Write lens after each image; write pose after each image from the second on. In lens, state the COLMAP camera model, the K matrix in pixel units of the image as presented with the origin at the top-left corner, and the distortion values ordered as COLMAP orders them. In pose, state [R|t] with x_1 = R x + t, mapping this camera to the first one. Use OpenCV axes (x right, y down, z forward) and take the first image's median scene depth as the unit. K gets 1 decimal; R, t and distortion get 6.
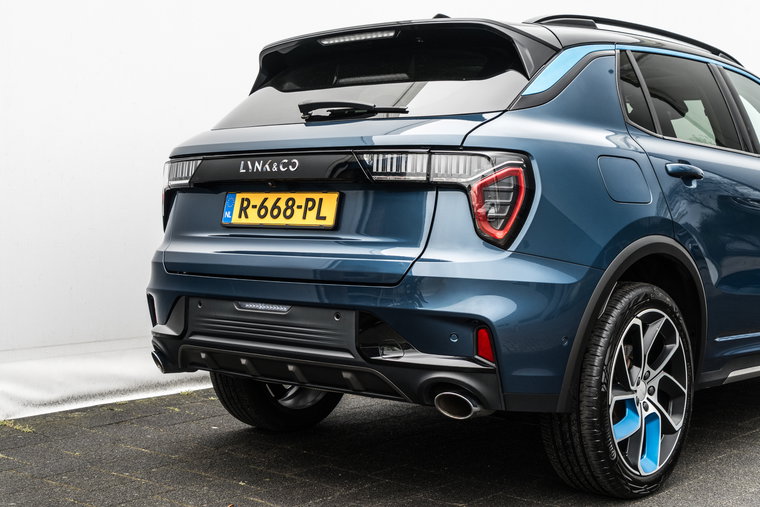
lens RADIAL K [[1093.9, 0, 380.0], [0, 1093.9, 253.5], [0, 0, 1]] dist [0.359375, -5.969771]
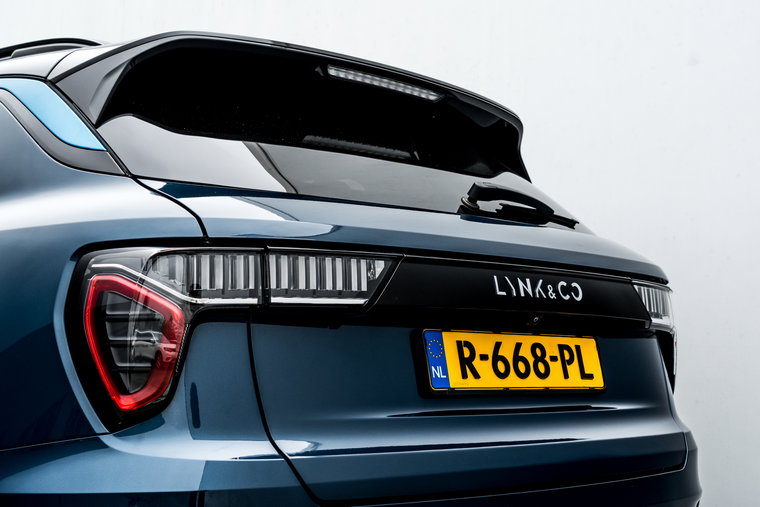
lens RADIAL K [[1116.0, 0, 380.0], [0, 1116.0, 253.5], [0, 0, 1]] dist [0.019833, 0.040928]
pose [[0.110634, 0.081895, 0.990481, -0.691755], [0.018748, 0.996250, -0.084467, -0.048922], [-0.993684, 0.027915, 0.108684, 1.002883]]
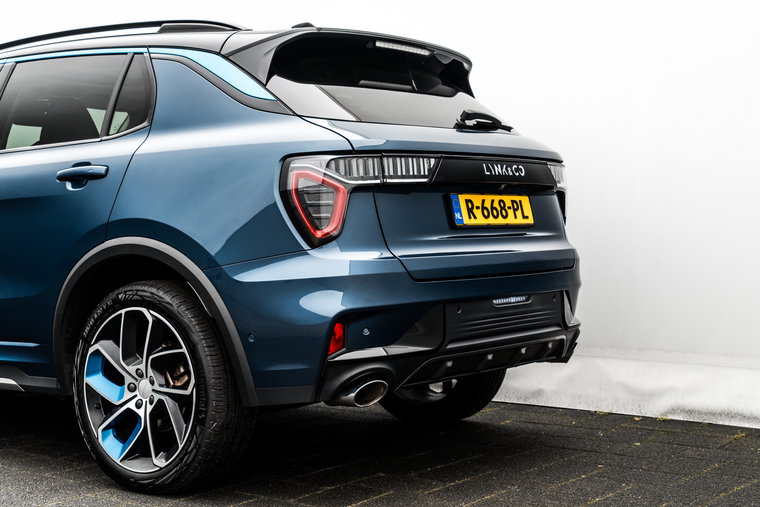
lens RADIAL K [[1160.8, 0, 380.0], [0, 1160.8, 253.5], [0, 0, 1]] dist [0.013235, 0.018217]
pose [[-0.040711, -0.037850, 0.998454, -1.222048], [0.047642, 0.998072, 0.039778, -0.048144], [-0.998035, 0.049188, -0.038829, 1.152059]]
